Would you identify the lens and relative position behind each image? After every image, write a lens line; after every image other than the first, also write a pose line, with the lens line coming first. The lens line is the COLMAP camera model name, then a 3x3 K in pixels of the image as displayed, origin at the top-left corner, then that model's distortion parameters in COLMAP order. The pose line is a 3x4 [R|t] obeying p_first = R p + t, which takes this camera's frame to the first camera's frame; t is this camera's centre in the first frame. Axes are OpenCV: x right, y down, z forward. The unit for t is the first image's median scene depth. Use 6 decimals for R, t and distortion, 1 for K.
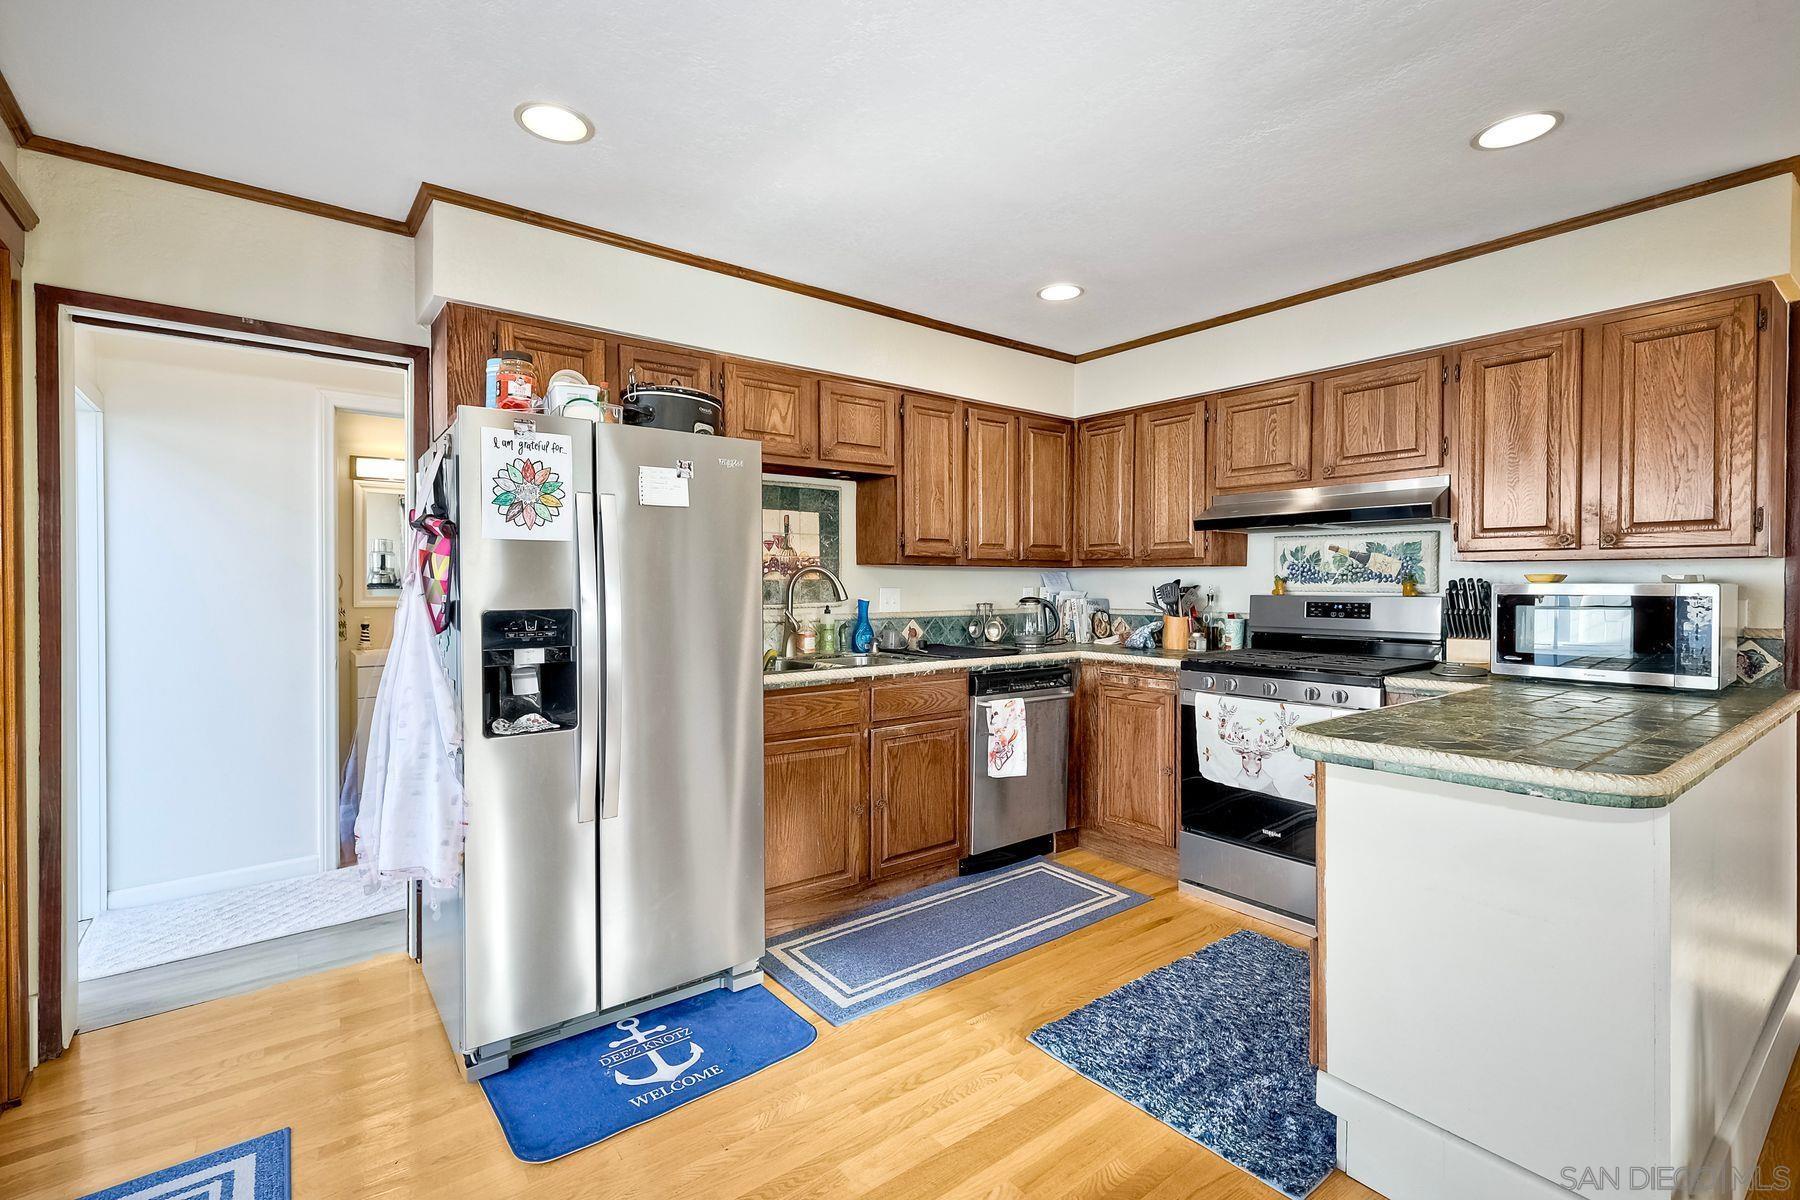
lens RADIAL K [[799.2, 0, 900.0], [0, 799.2, 600.0], [0, 0, 1]] dist [0.001709, 0.000226]
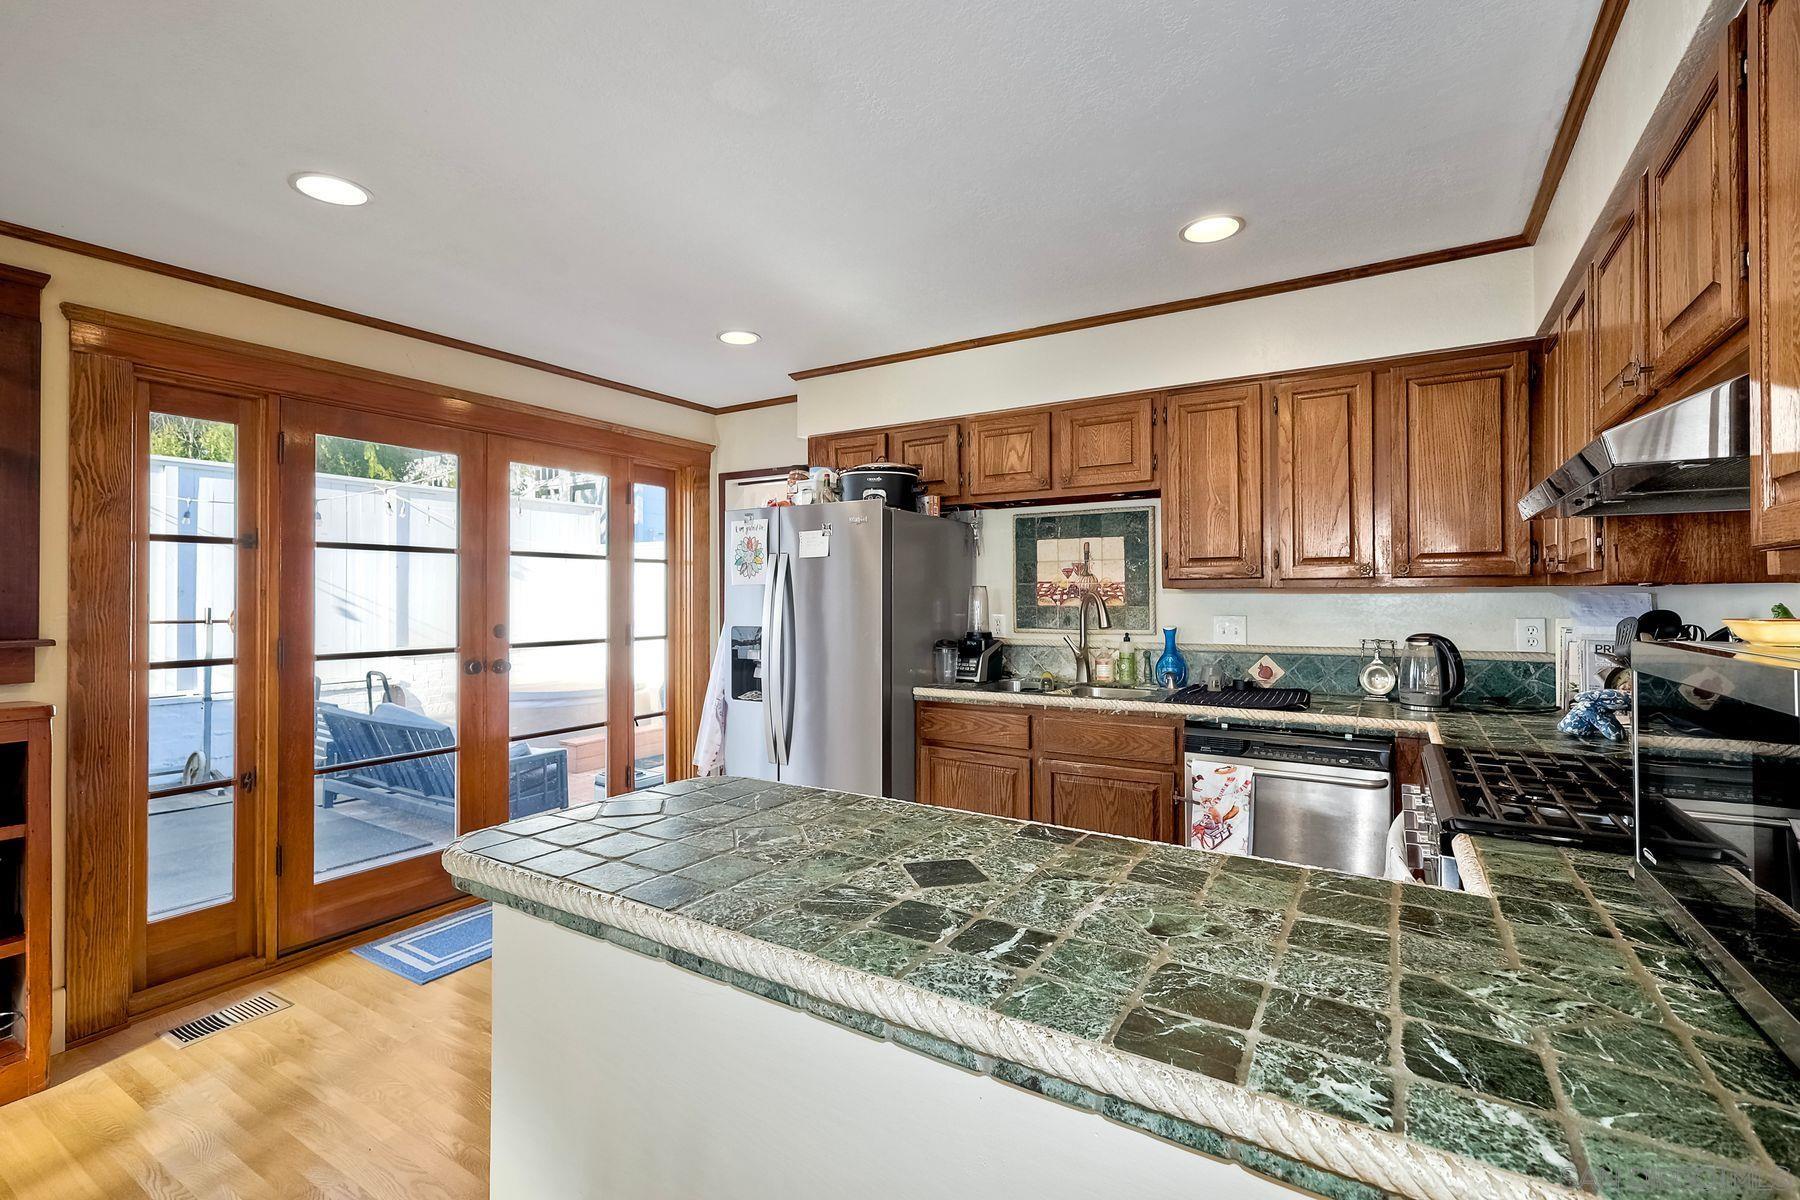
lens RADIAL K [[799.2, 0, 900.0], [0, 799.2, 600.0], [0, 0, 1]] dist [0.001709, 0.000226]
pose [[0.357153, 0.001290, -0.934045, 0.722654], [-0.016803, 0.999846, -0.005044, -0.023901], [0.933895, 0.017497, 0.357119, 0.416184]]
